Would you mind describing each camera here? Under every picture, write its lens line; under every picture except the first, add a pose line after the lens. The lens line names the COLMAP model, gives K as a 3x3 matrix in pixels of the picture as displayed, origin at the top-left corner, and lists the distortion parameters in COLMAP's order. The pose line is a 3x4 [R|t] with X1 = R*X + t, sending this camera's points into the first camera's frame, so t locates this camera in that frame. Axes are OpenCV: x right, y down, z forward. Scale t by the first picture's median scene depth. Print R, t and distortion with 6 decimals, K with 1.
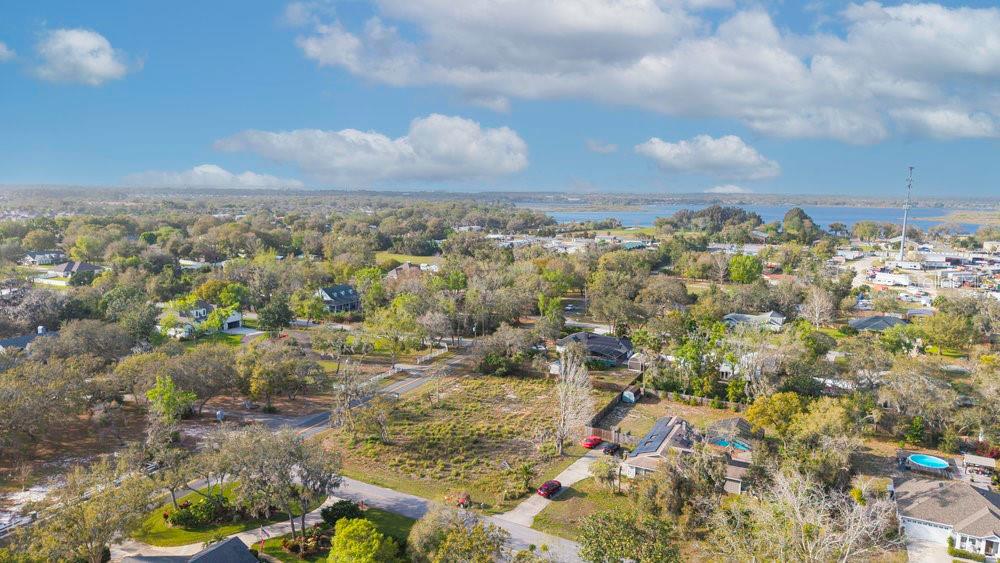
lens RADIAL K [[661.9, 0, 496.8], [0, 661.9, 259.9], [0, 0, 1]] dist [0.056480, -0.001321]
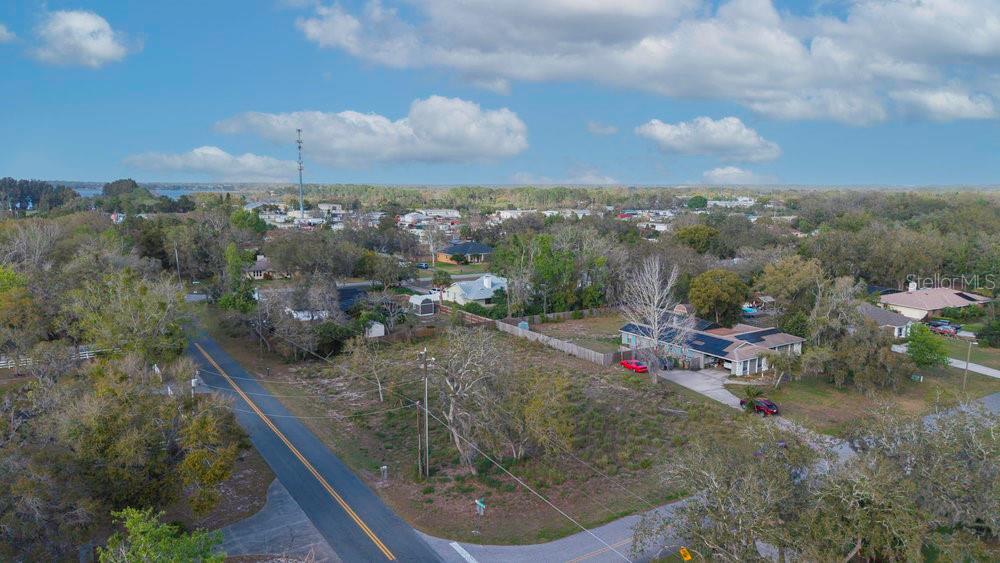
lens RADIAL K [[673.9, 0, 500.5], [0, 673.9, 295.6], [0, 0, 1]] dist [0.000685, 0.053577]
pose [[0.501062, -0.156805, 0.851087, -0.523946], [0.097211, 0.987422, 0.124692, 0.062230], [-0.859934, 0.020257, 0.510003, 0.616485]]
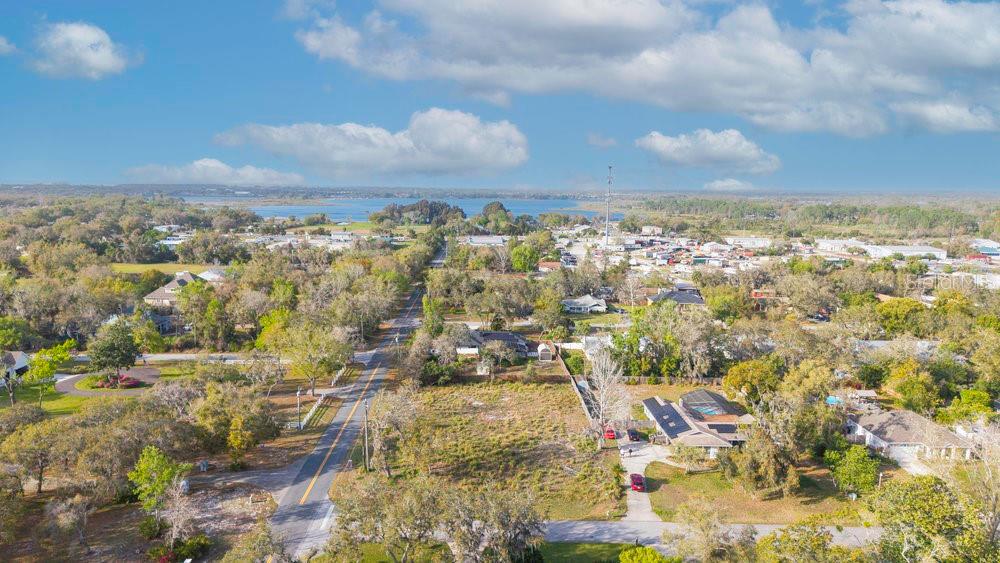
lens RADIAL K [[665.7, 0, 500.0], [0, 665.7, 281.5], [0, 0, 1]] dist [0.060575, -0.000121]
pose [[0.879266, -0.069649, 0.471212, -0.409095], [0.050572, 0.997311, 0.053045, -0.020229], [-0.473639, -0.022811, 0.880424, 0.146475]]
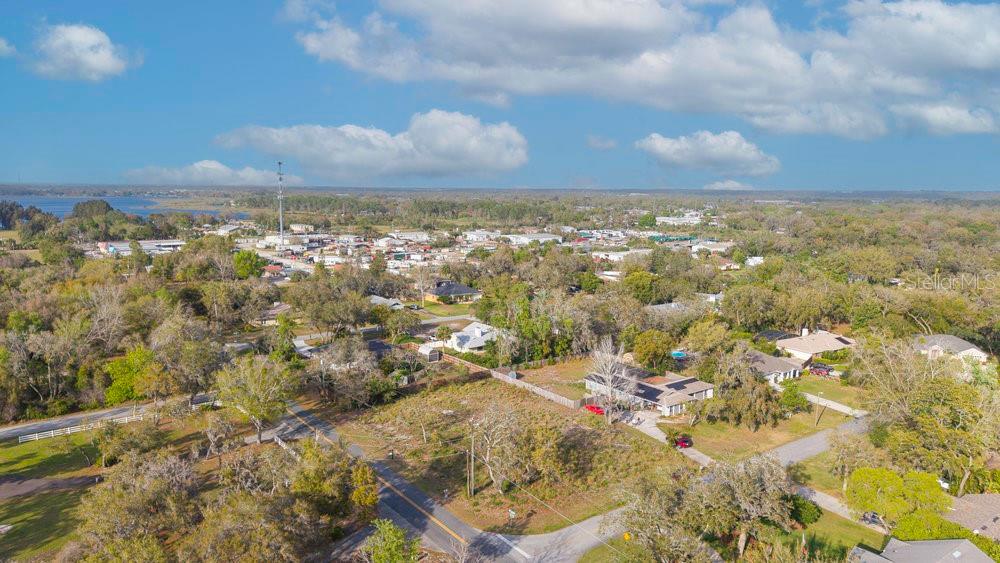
lens RADIAL K [[665.7, 0, 500.0], [0, 665.7, 281.5], [0, 0, 1]] dist [0.060575, -0.000121]
pose [[0.445775, -0.138580, 0.884353, -0.777874], [0.098869, 0.989522, 0.105223, -0.068186], [-0.889668, 0.040529, 0.454805, 0.524737]]
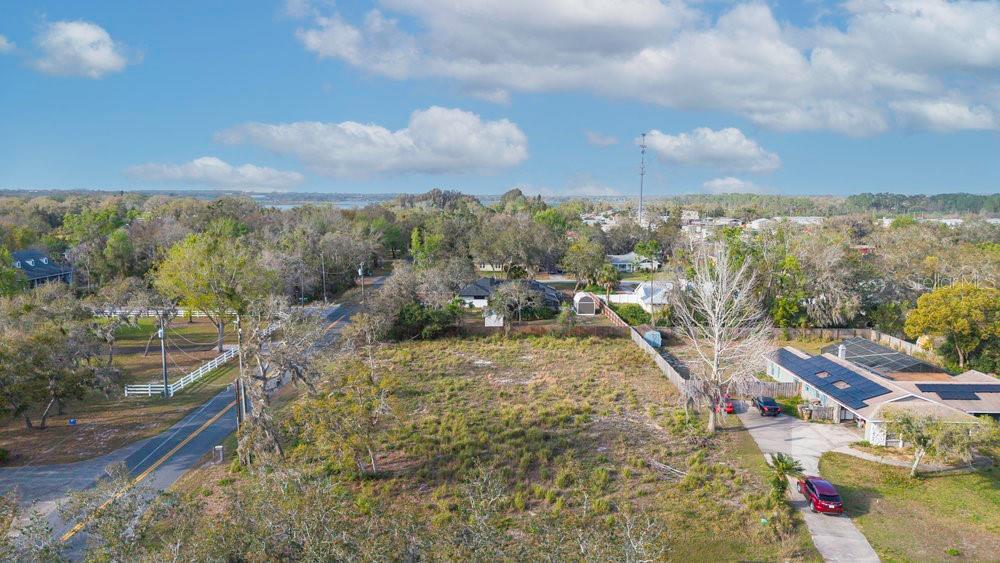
lens RADIAL K [[673.4, 0, 495.8], [0, 673.4, 284.2], [0, 0, 1]] dist [0.033054, -0.000986]
pose [[0.894742, -0.071564, 0.440812, -0.233553], [0.057877, 0.997334, 0.044437, 0.116695], [-0.442817, -0.014247, 0.896499, 0.486536]]
